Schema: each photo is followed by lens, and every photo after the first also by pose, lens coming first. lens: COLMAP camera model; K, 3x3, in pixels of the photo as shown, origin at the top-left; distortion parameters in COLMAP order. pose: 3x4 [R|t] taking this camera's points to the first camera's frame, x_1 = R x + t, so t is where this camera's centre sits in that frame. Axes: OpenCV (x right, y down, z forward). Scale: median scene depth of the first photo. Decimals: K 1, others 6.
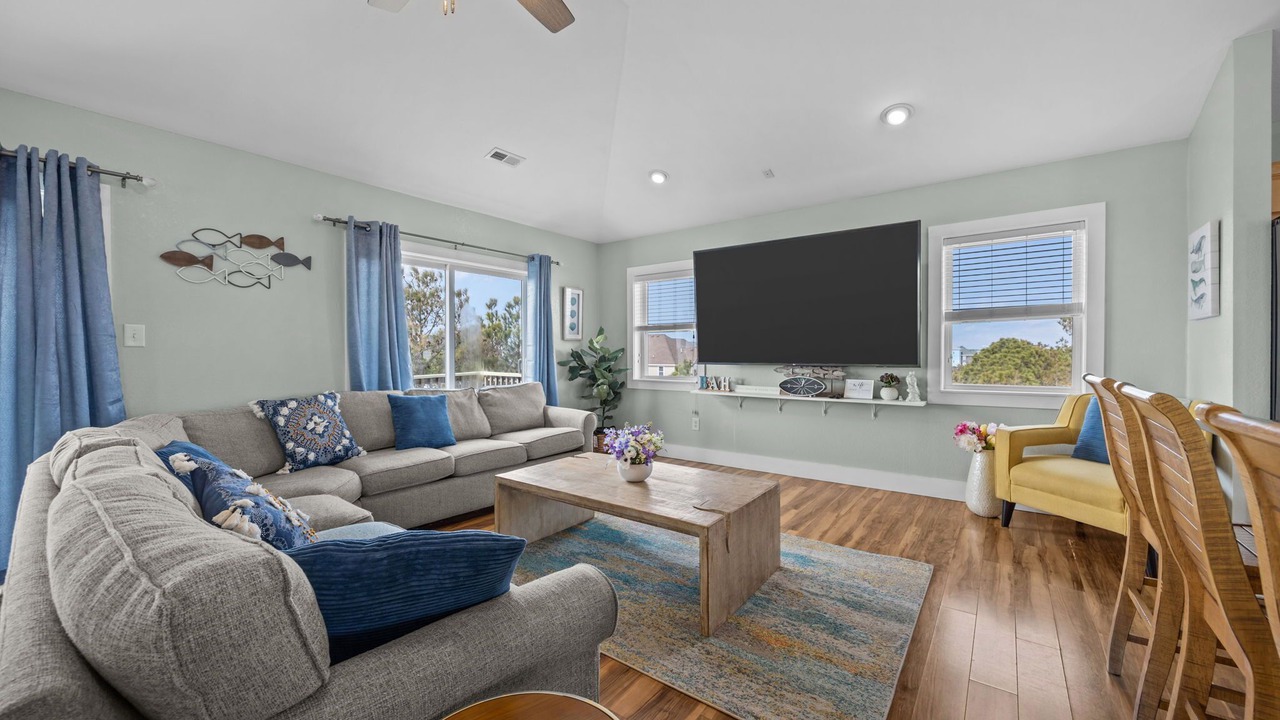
lens RADIAL K [[486.5, 0, 641.2], [0, 486.5, 362.4], [0, 0, 1]] dist [0.000409, 0.000083]
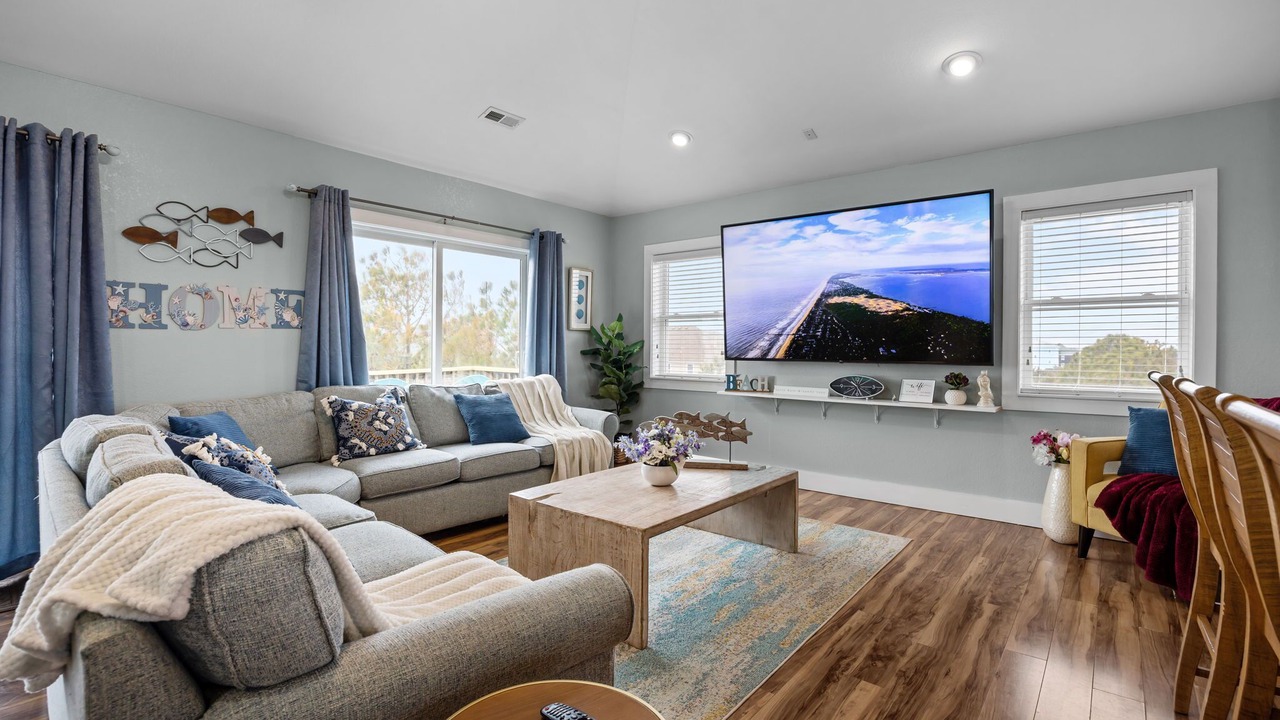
lens RADIAL K [[583.1, 0, 638.9], [0, 583.1, 352.3], [0, 0, 1]] dist [-0.011780, 0.000134]
pose [[0.998840, 0.010183, -0.047064, 0.017340], [-0.010788, 0.999862, -0.012630, 0.006202], [0.046929, 0.013123, 0.998812, -0.016548]]
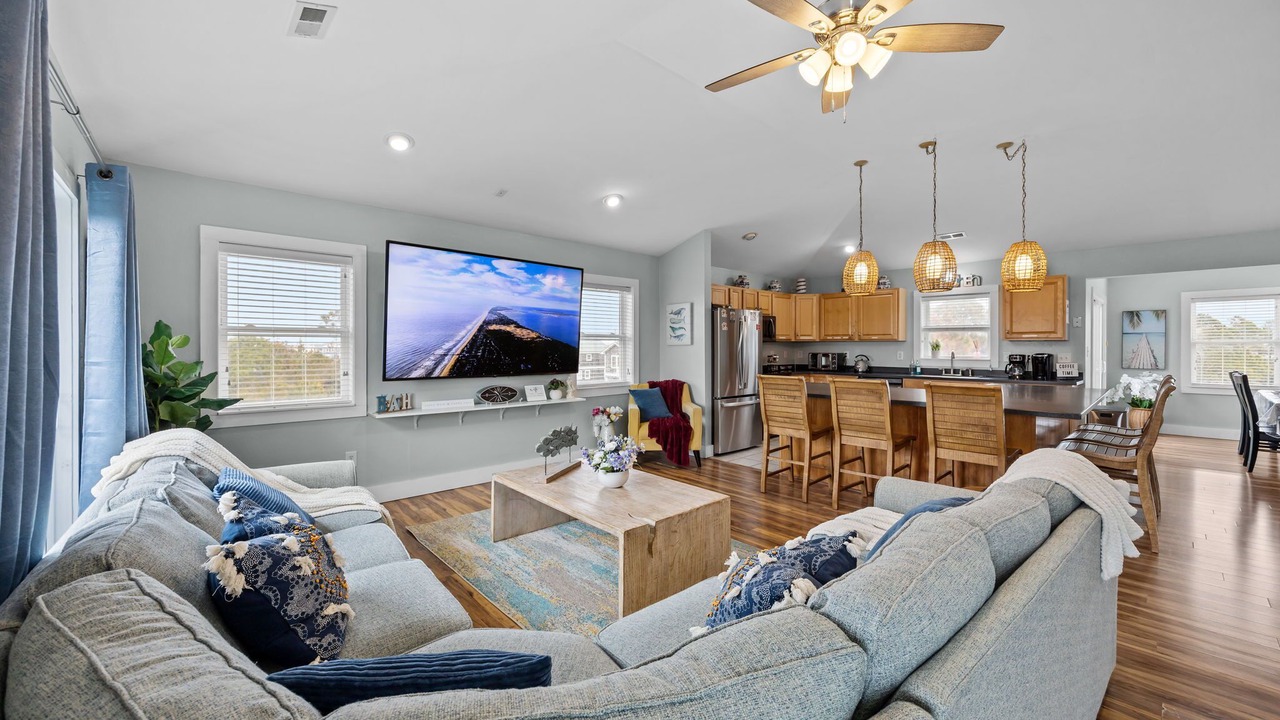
lens RADIAL K [[491.6, 0, 640.3], [0, 491.6, 352.5], [0, 0, 1]] dist [-0.000455, -0.000034]
pose [[0.186585, -0.007804, 0.982408, -0.755916], [0.015649, 0.999865, 0.004970, -0.051653], [-0.982314, 0.014447, 0.186682, 0.548215]]
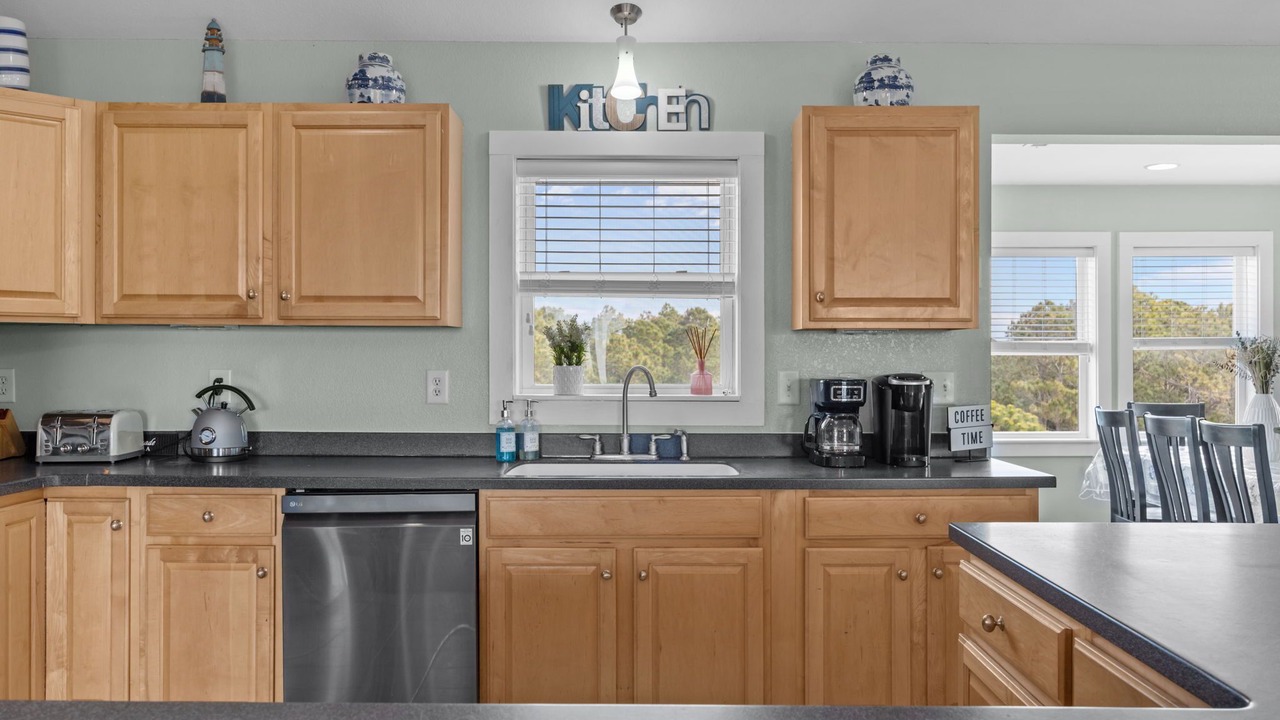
lens RADIAL K [[1037.2, 0, 643.1], [0, 1037.2, 352.8], [0, 0, 1]] dist [-0.001458, 0.001068]
pose [[-0.596290, 0.005546, 0.802750, 0.384206], [0.015744, 0.999865, 0.004787, -0.048852], [-0.802615, 0.015493, -0.596297, 0.353655]]
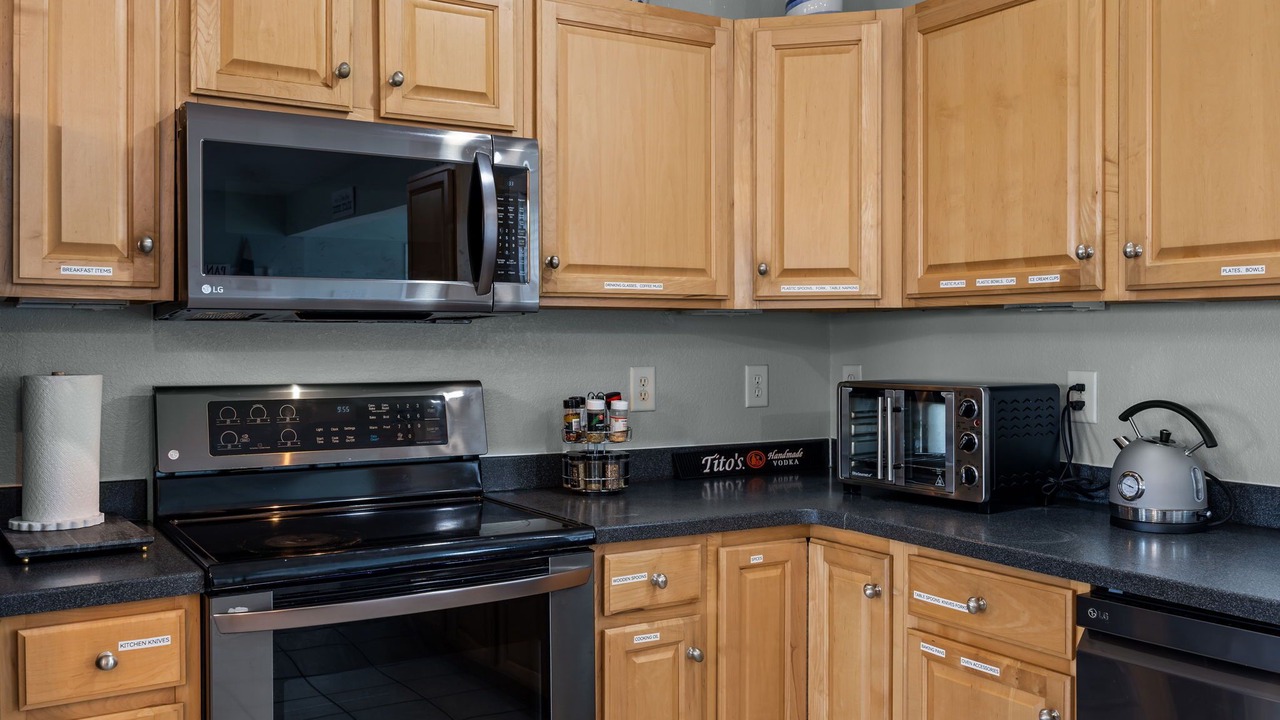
lens RADIAL K [[1079.3, 0, 640.4], [0, 1079.3, 353.8], [0, 0, 1]] dist [-0.001183, 0.000792]
pose [[0.362525, -0.007688, 0.931942, 0.689653], [0.018956, 0.999820, 0.000874, -0.051112], [-0.931781, 0.017349, 0.362605, 0.094257]]
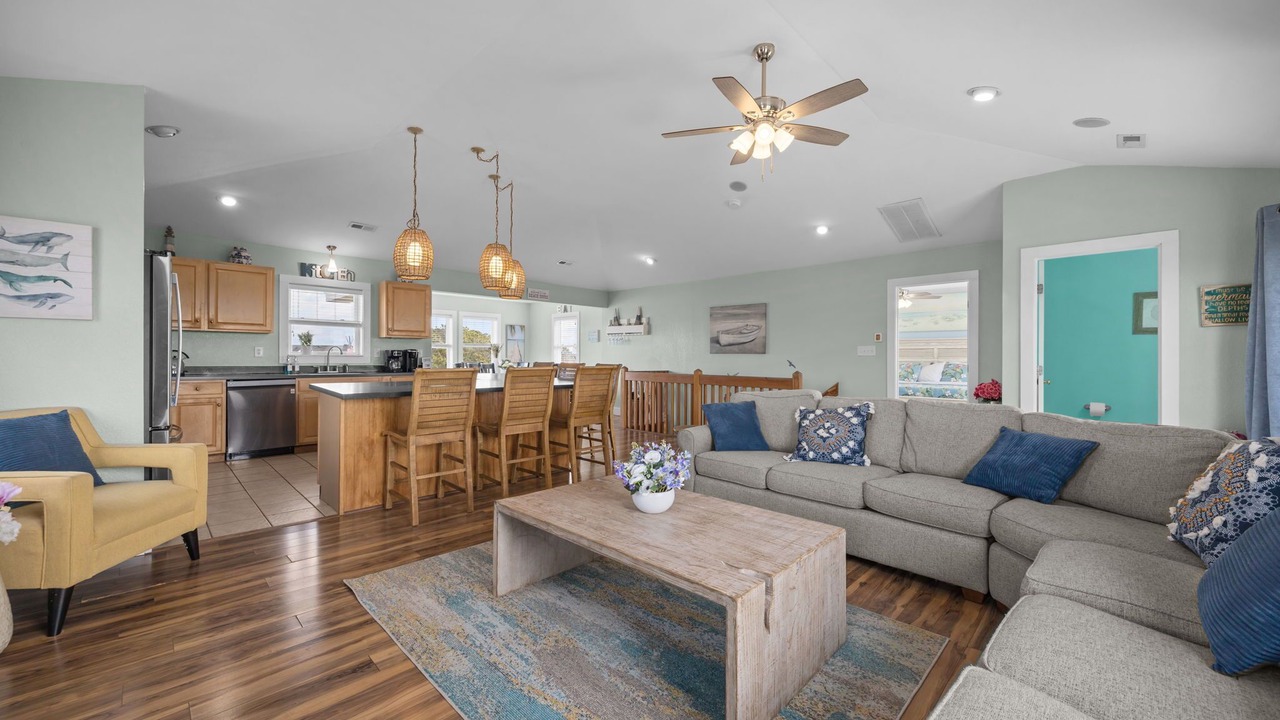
lens RADIAL K [[488.5, 0, 639.4], [0, 488.5, 356.0], [0, 0, 1]] dist [-0.000452, -0.000005]
pose [[-0.991053, -0.002745, 0.133439, -0.068945], [-0.000632, 0.999874, 0.015877, -0.025445], [-0.133466, 0.015651, -0.990930, 1.269334]]
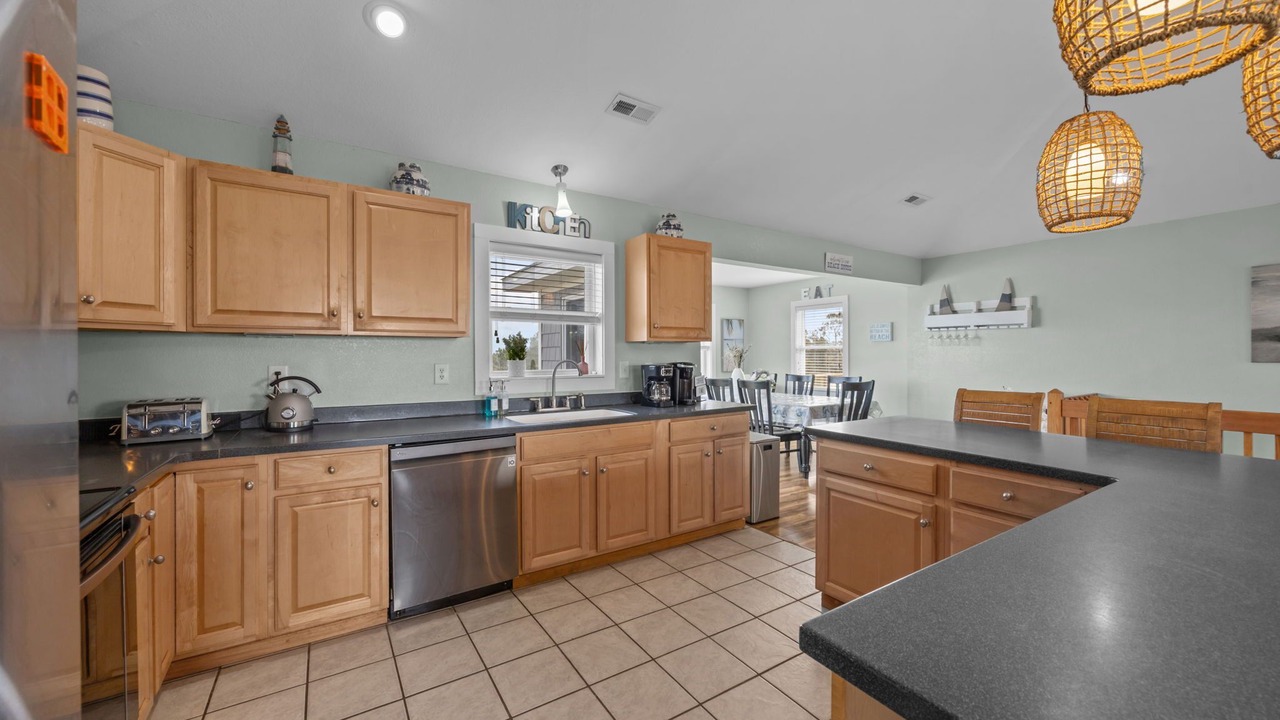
lens RADIAL K [[491.6, 0, 640.3], [0, 491.6, 352.5], [0, 0, 1]] dist [-0.000455, -0.000034]
pose [[-0.937329, 0.007348, 0.348367, 0.743422], [0.012823, 0.999828, 0.013412, -0.054856], [-0.348209, 0.017039, -0.937262, 0.540121]]
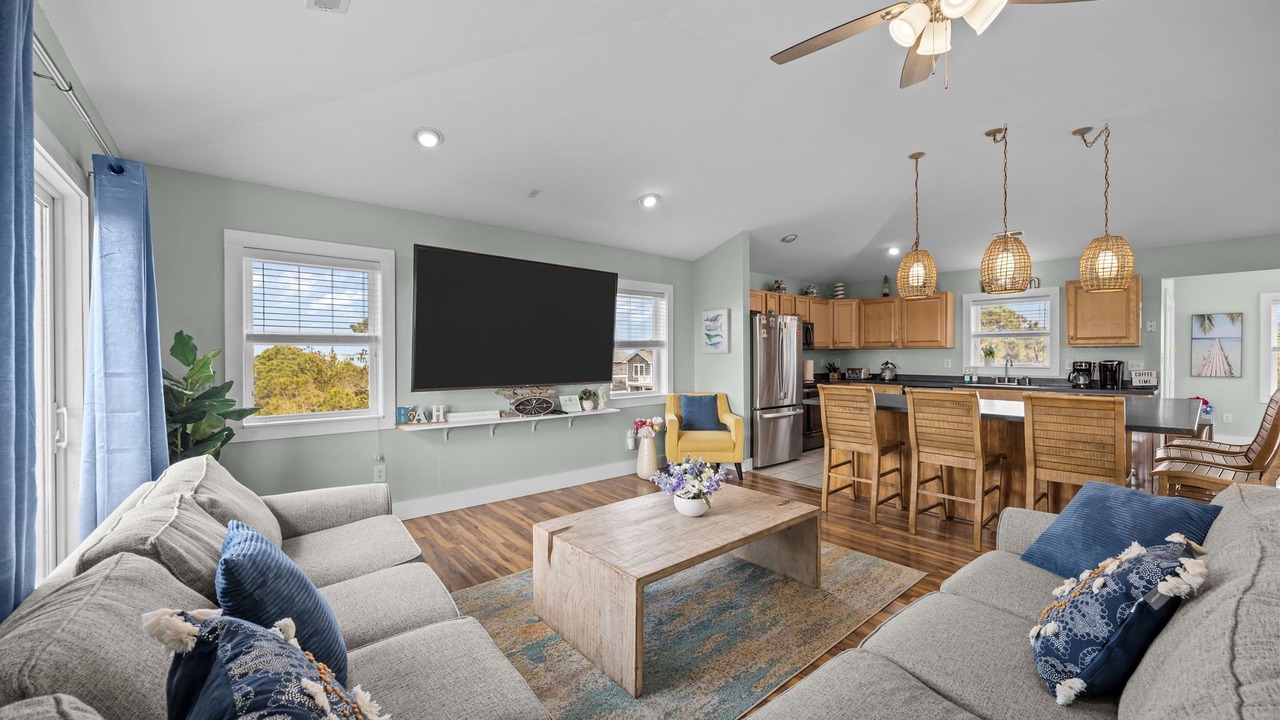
lens RADIAL K [[486.5, 0, 641.2], [0, 486.5, 362.4], [0, 0, 1]] dist [0.000409, 0.000083]
pose [[0.225548, -0.009720, 0.974183, -0.687143], [0.019847, 0.999789, 0.005380, -0.050073], [-0.974030, 0.018121, 0.225694, 0.606223]]
